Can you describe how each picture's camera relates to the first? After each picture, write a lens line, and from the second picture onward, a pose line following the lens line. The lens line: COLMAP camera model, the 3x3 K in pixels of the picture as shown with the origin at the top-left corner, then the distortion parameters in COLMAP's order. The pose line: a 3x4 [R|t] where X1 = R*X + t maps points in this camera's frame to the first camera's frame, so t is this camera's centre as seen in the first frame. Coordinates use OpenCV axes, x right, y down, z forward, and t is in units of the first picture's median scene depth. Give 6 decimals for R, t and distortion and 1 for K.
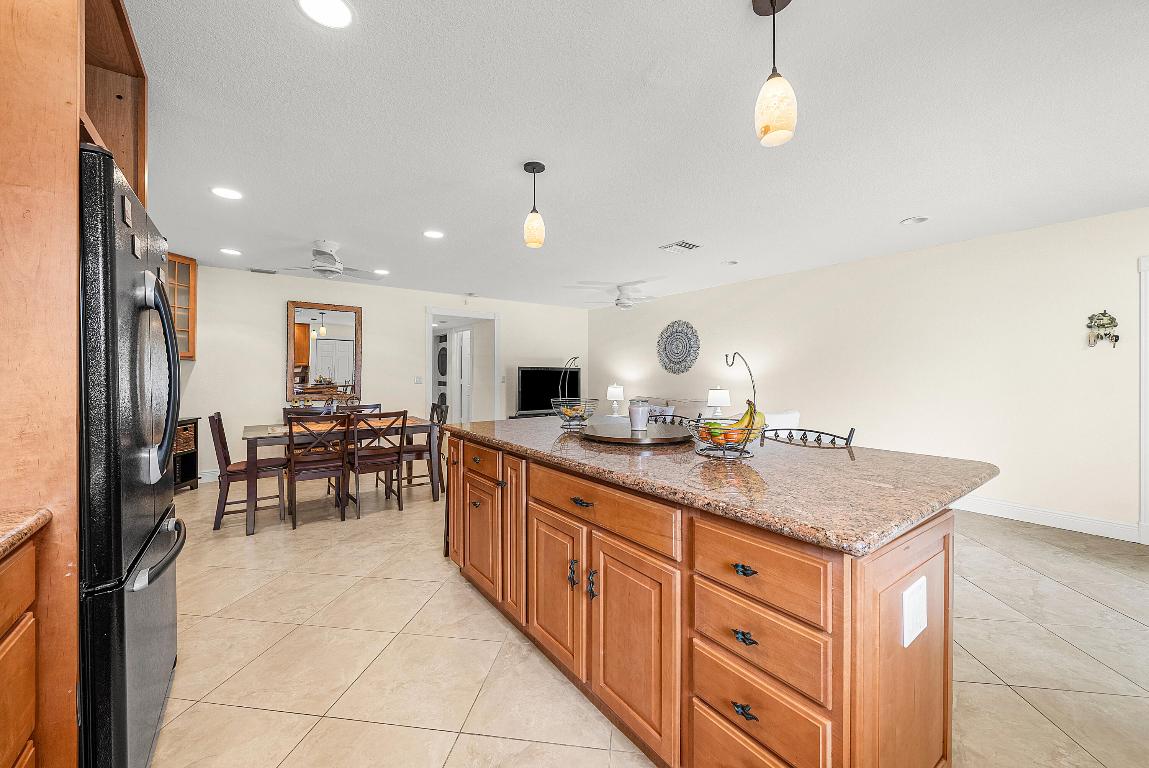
lens RADIAL K [[440.4, 0, 574.4], [0, 440.4, 364.1], [0, 0, 1]] dist [0.014790, 0.000037]
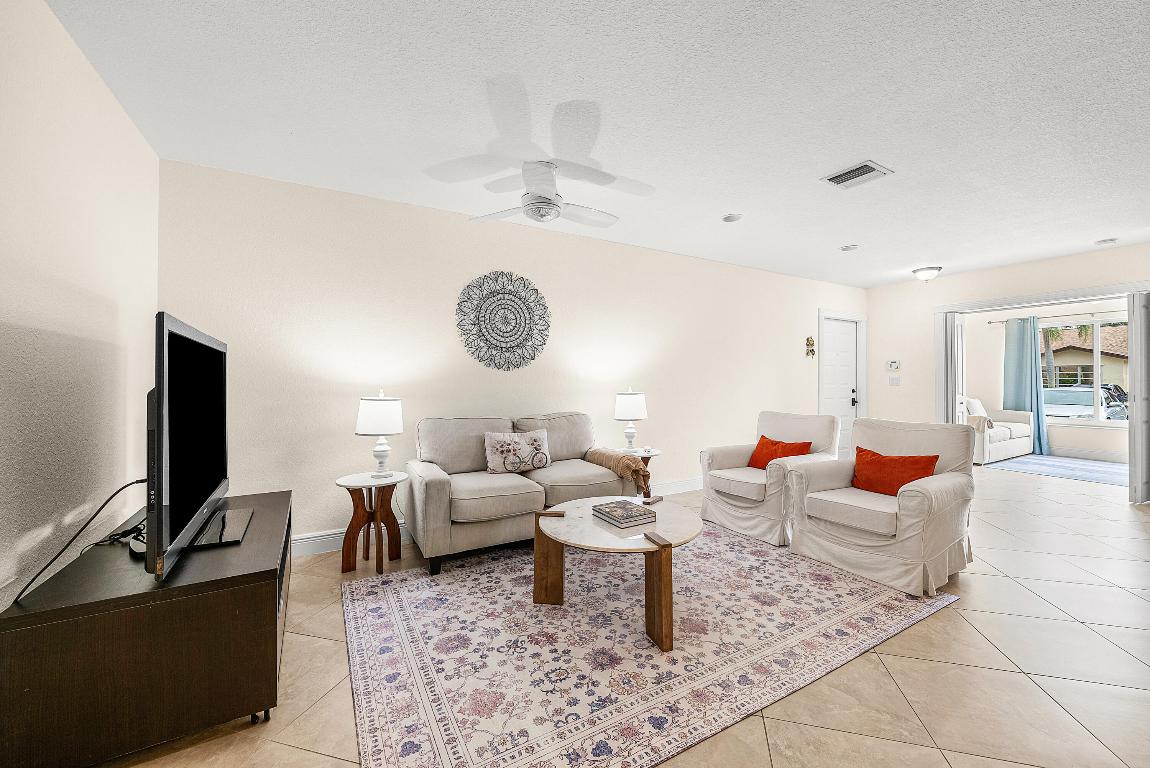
lens RADIAL K [[451.0, 0, 579.9], [0, 451.0, 373.0], [0, 0, 1]] dist [-0.001762, 0.000009]
pose [[0.124712, 0.013181, 0.992105, -0.315107], [-0.026778, 0.999592, -0.009915, 0.030512], [-0.991832, -0.025330, 0.125014, 0.867988]]
